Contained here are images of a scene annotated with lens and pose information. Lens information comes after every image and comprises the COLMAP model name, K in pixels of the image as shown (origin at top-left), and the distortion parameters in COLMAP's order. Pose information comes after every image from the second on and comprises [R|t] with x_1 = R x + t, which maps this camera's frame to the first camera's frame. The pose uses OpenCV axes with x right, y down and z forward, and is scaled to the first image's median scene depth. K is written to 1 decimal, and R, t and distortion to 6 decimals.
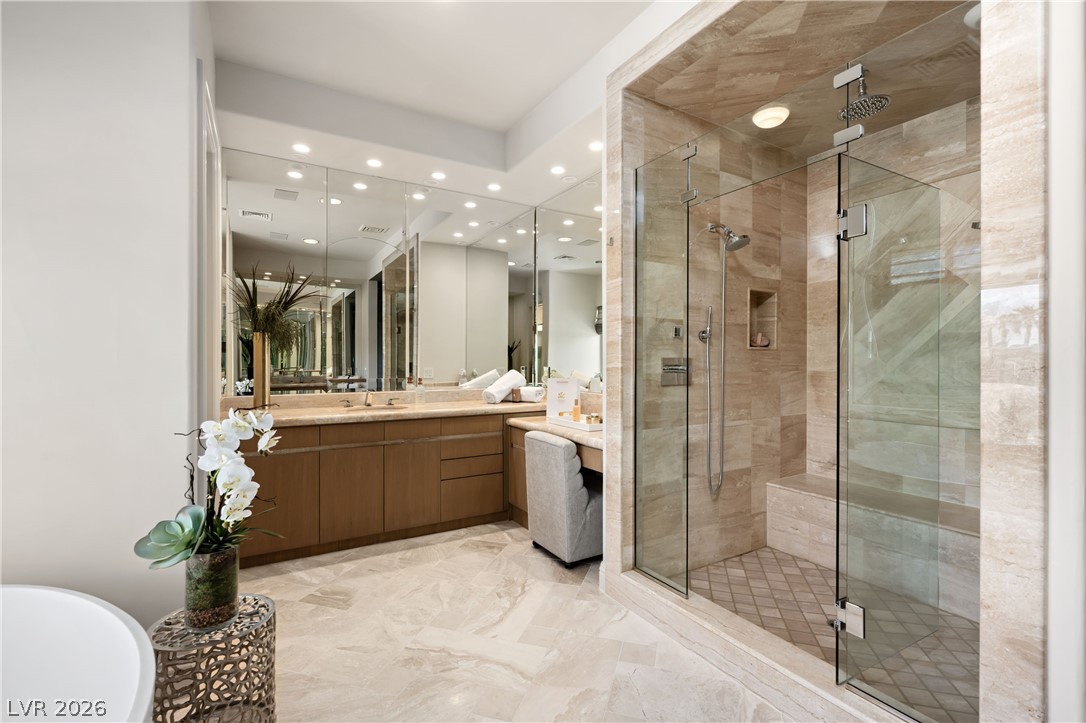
lens RADIAL K [[486.1, 0, 543.0], [0, 486.1, 361.5], [0, 0, 1]] dist [-0.000184, 0.000210]
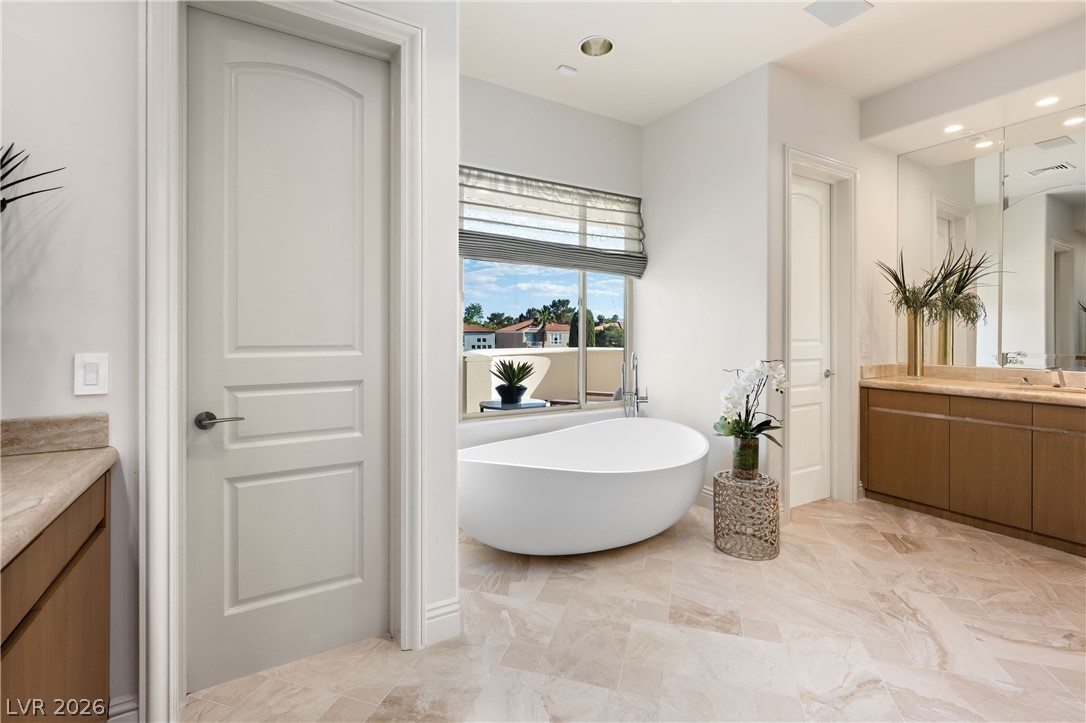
lens RADIAL K [[491.6, 0, 551.7], [0, 491.6, 331.0], [0, 0, 1]] dist [0.000335, -0.000007]
pose [[0.011977, 0.000181, -0.999928, 0.649177], [-0.003968, 0.999992, 0.000133, -0.002814], [0.999920, 0.003966, 0.011978, 0.155962]]
